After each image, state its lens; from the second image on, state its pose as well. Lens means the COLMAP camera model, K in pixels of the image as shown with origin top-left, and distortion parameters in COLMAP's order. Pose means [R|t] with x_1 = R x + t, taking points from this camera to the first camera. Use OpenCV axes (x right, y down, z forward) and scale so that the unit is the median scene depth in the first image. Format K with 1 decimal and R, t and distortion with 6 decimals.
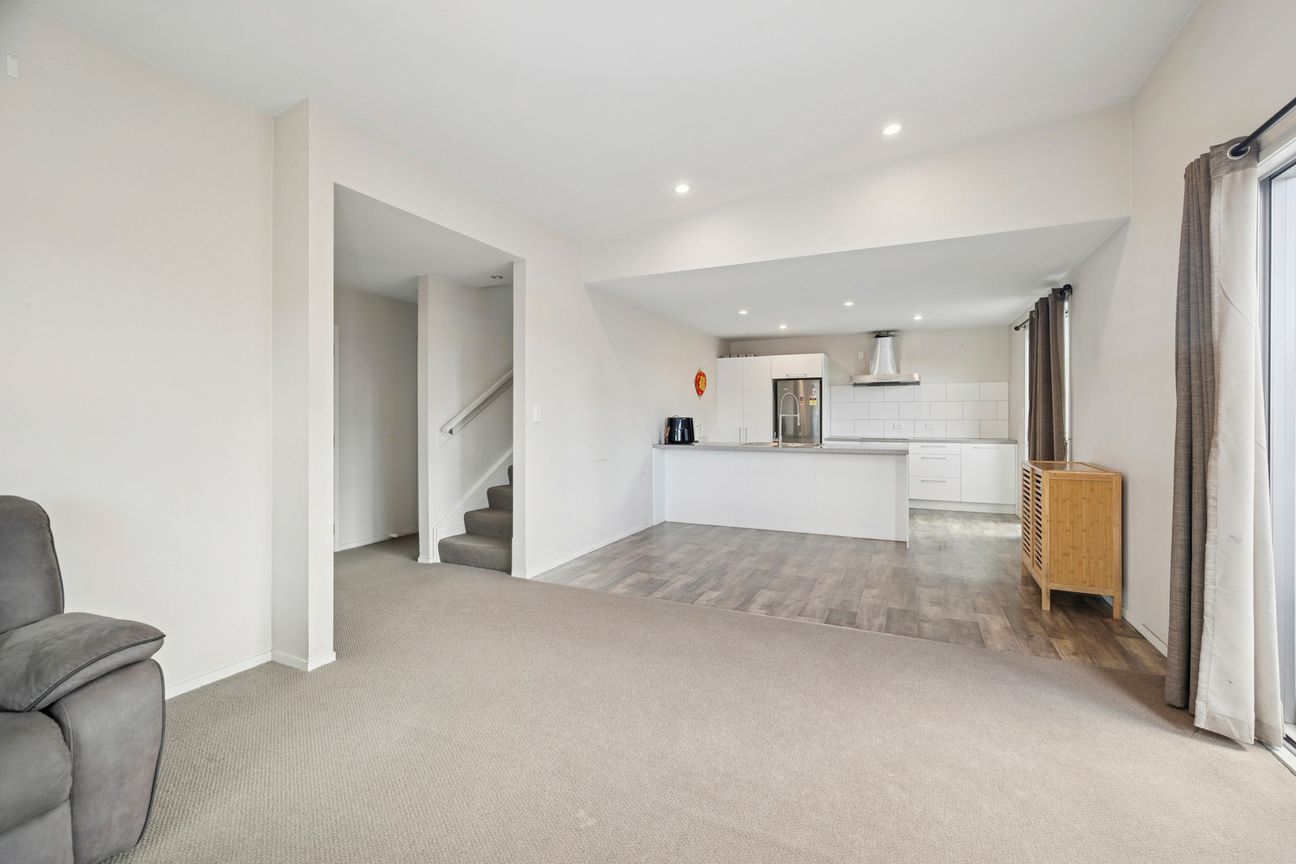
lens RADIAL K [[518.5, 0, 649.0], [0, 518.5, 413.8], [0, 0, 1]] dist [-0.000530, -0.000040]
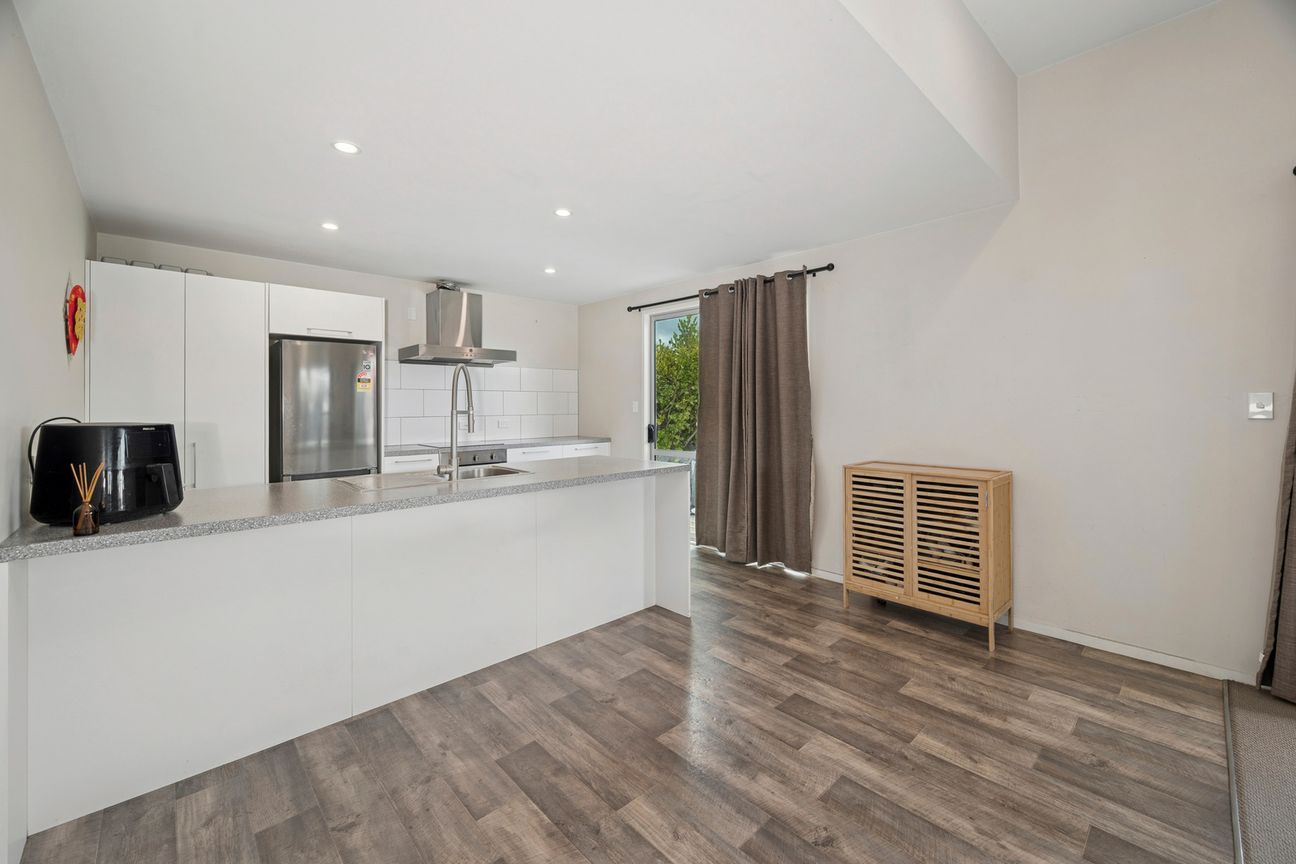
lens RADIAL K [[518.5, 0, 649.0], [0, 518.5, 413.8], [0, 0, 1]] dist [-0.000530, -0.000040]
pose [[0.345468, -0.017042, 0.938276, -0.099817], [-0.003464, 0.999805, 0.019435, -0.006530], [-0.938424, -0.009965, 0.345341, 0.634015]]
